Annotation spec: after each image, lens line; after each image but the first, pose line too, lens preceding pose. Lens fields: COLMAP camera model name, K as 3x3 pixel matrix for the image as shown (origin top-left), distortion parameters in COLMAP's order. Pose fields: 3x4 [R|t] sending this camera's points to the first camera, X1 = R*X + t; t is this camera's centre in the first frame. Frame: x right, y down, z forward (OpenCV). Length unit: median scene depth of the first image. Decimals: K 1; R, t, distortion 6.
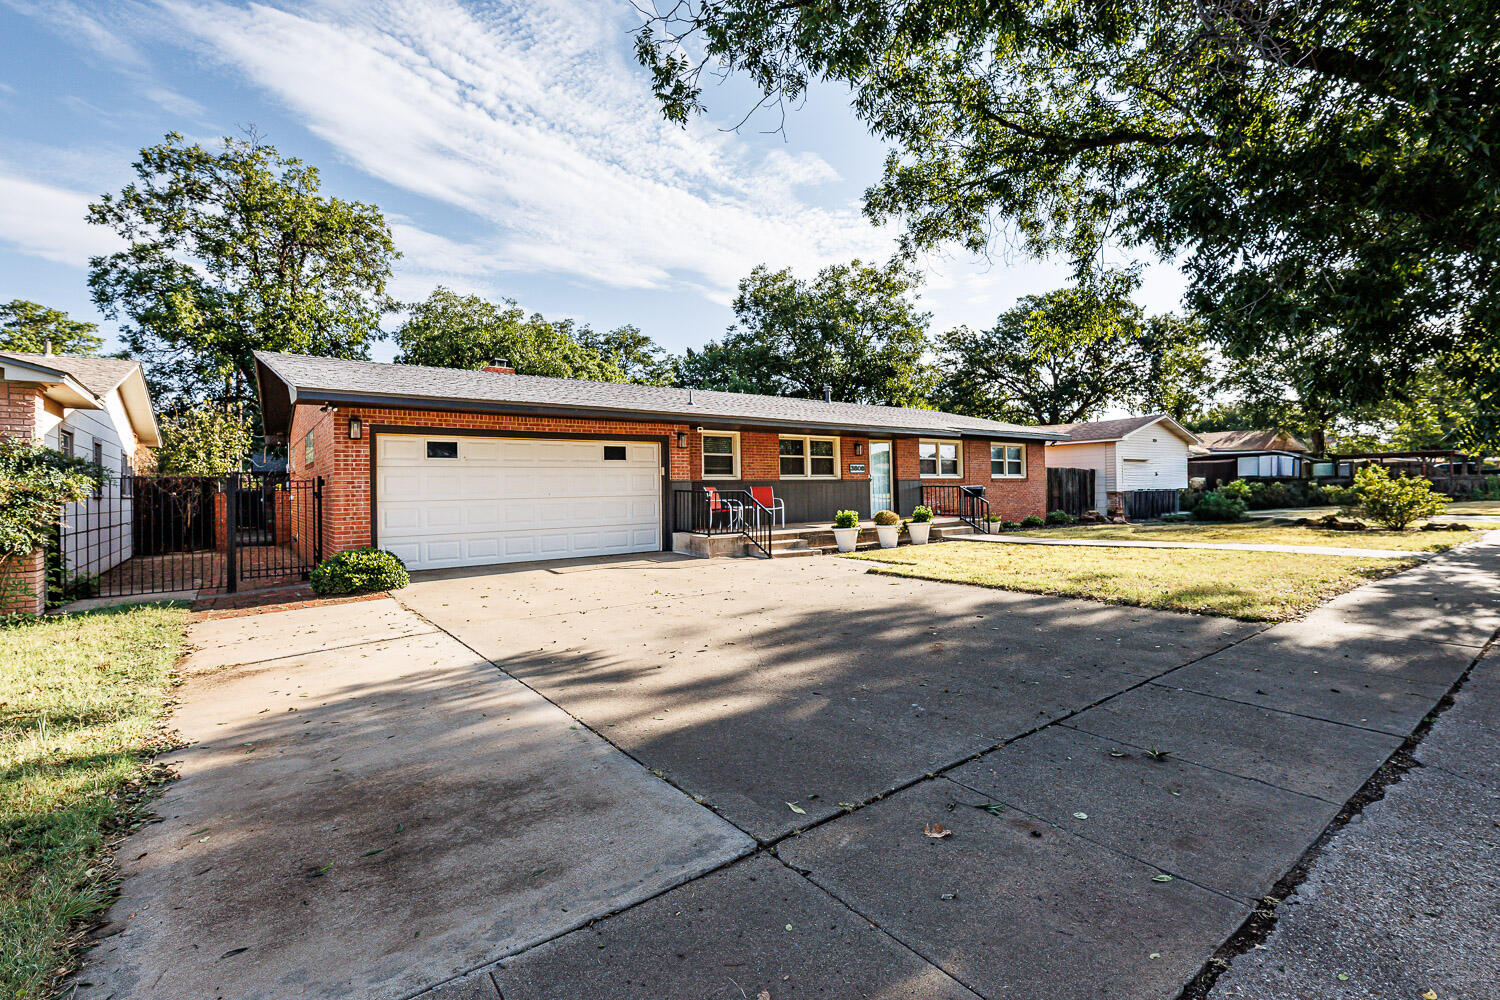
lens RADIAL K [[661.3, 0, 720.7], [0, 661.3, 506.1], [0, 0, 1]] dist [-0.001374, 0.001306]
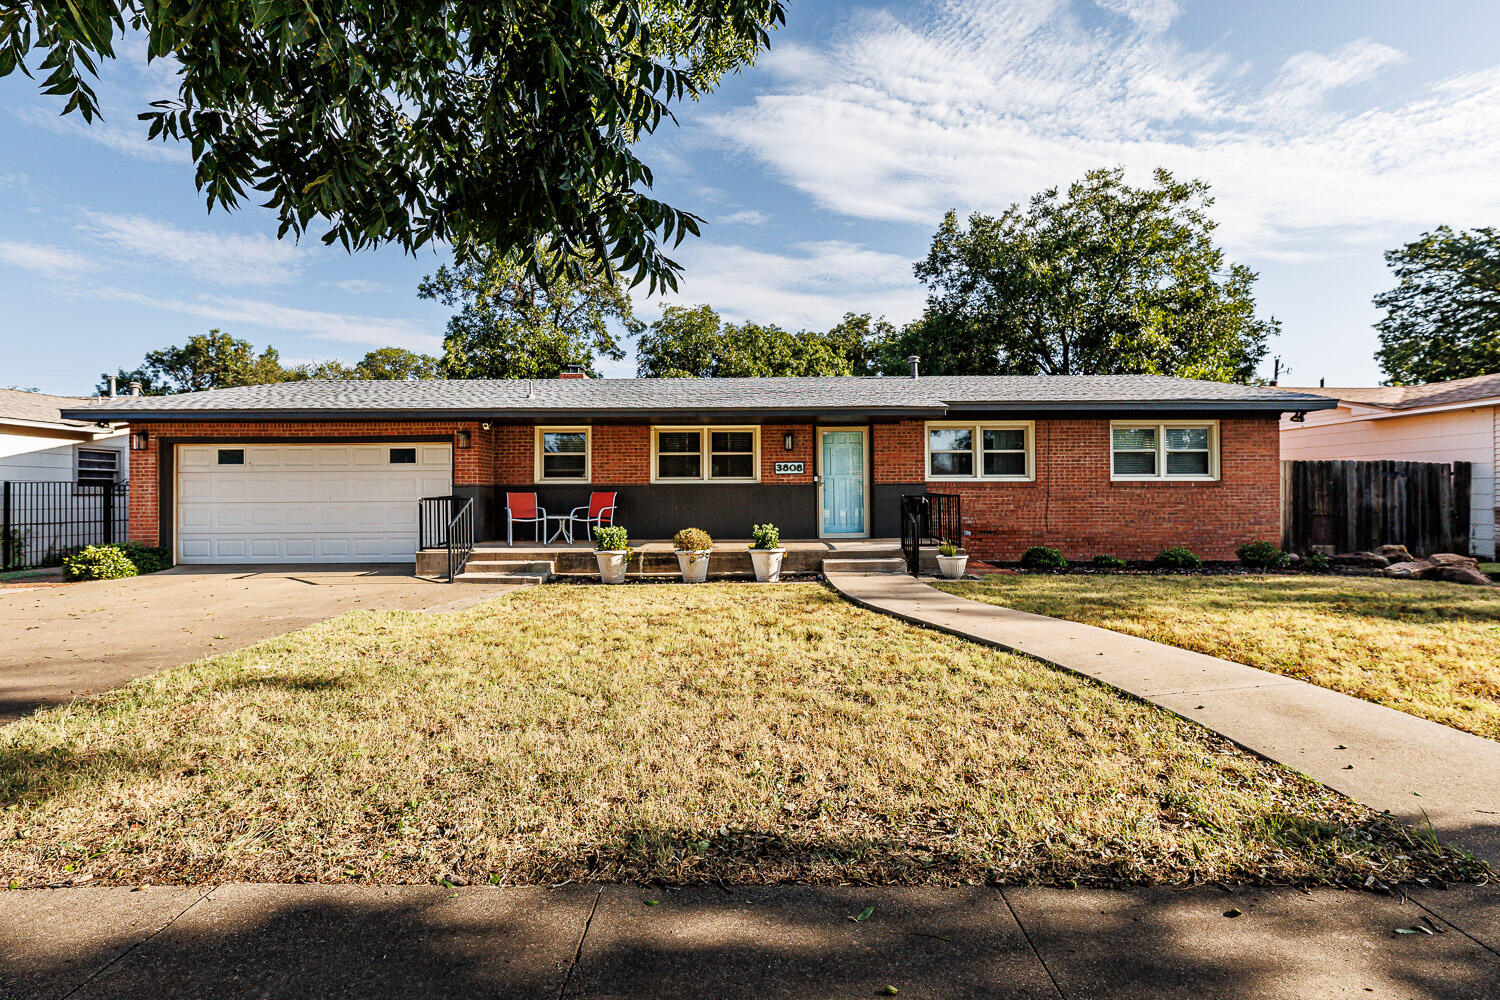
lens RADIAL K [[661.3, 0, 749.6], [0, 661.3, 489.4], [0, 0, 1]] dist [-0.001374, 0.001306]
pose [[0.812184, 0.007295, -0.583356, 0.465173], [-0.022447, 0.999572, -0.018752, -0.014927], [0.582970, 0.028324, 0.812000, 0.304470]]
